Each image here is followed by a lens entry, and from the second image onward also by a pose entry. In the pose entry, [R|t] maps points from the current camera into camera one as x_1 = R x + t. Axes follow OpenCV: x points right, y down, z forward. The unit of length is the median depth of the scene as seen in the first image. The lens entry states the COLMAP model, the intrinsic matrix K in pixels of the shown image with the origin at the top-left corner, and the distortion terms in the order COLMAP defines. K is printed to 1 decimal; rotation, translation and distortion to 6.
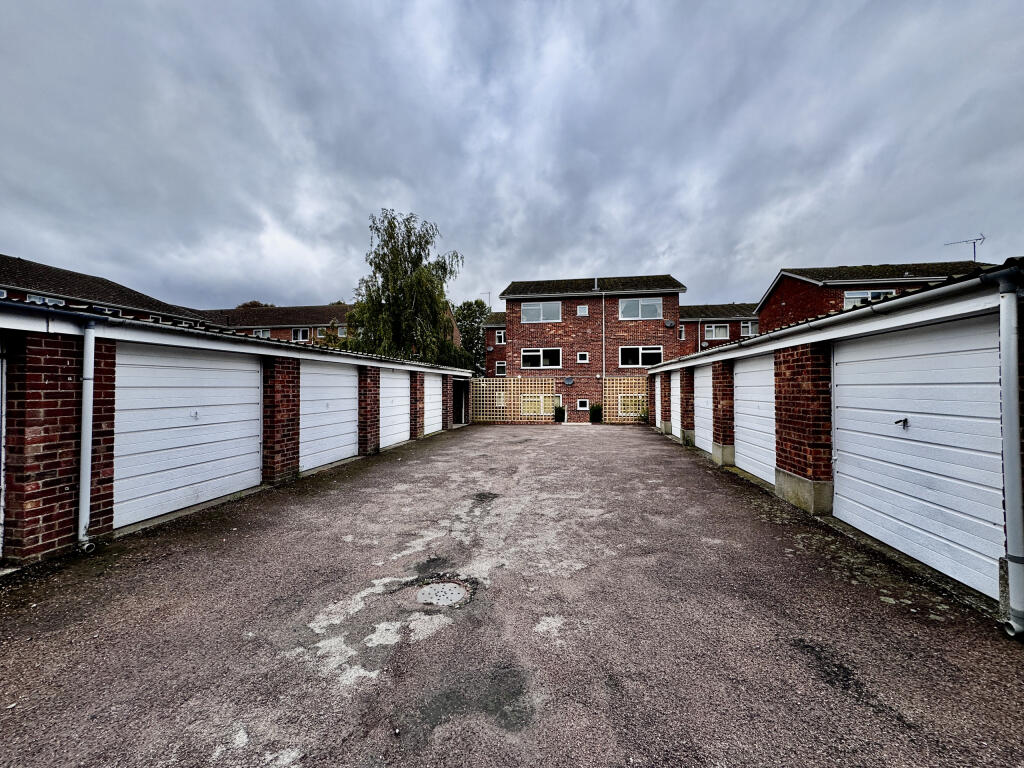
lens RADIAL K [[408.3, 0, 511.2], [0, 408.3, 383.3], [0, 0, 1]] dist [-0.000168, -0.000137]
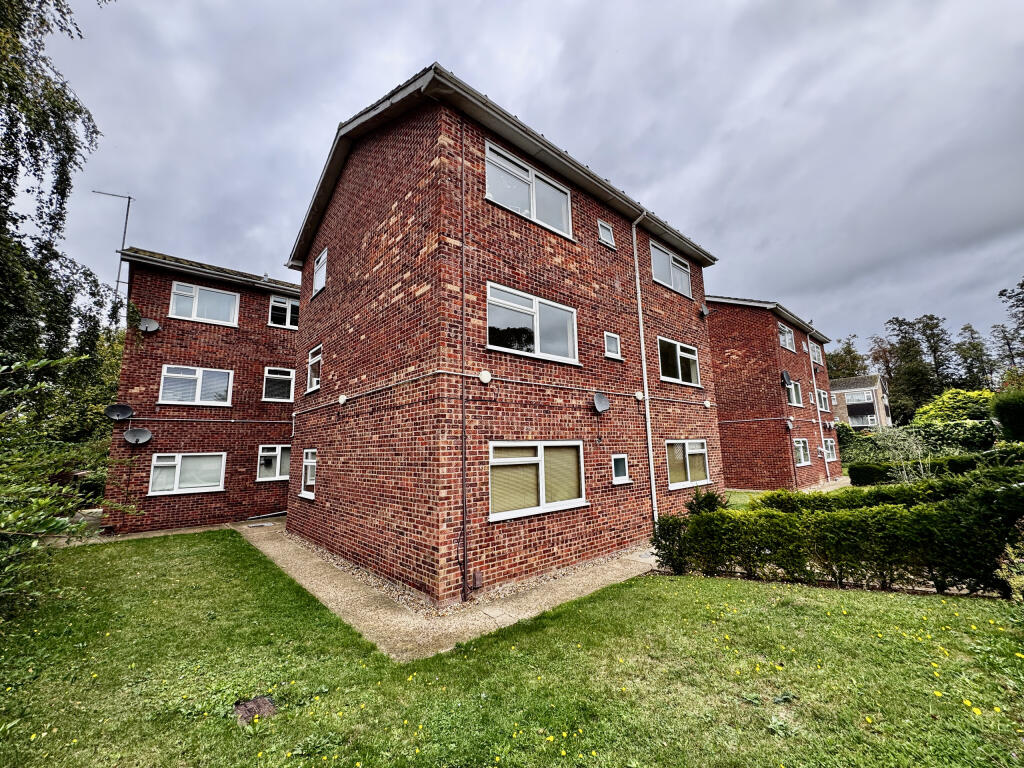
lens RADIAL K [[408.3, 0, 512.8], [0, 408.3, 385.8], [0, 0, 1]] dist [-0.000168, -0.000137]
pose [[0.636858, 0.108010, 0.763378, -0.175959], [0.002906, 0.989795, -0.142470, 0.029415], [-0.770976, 0.092952, 0.630044, 0.819036]]
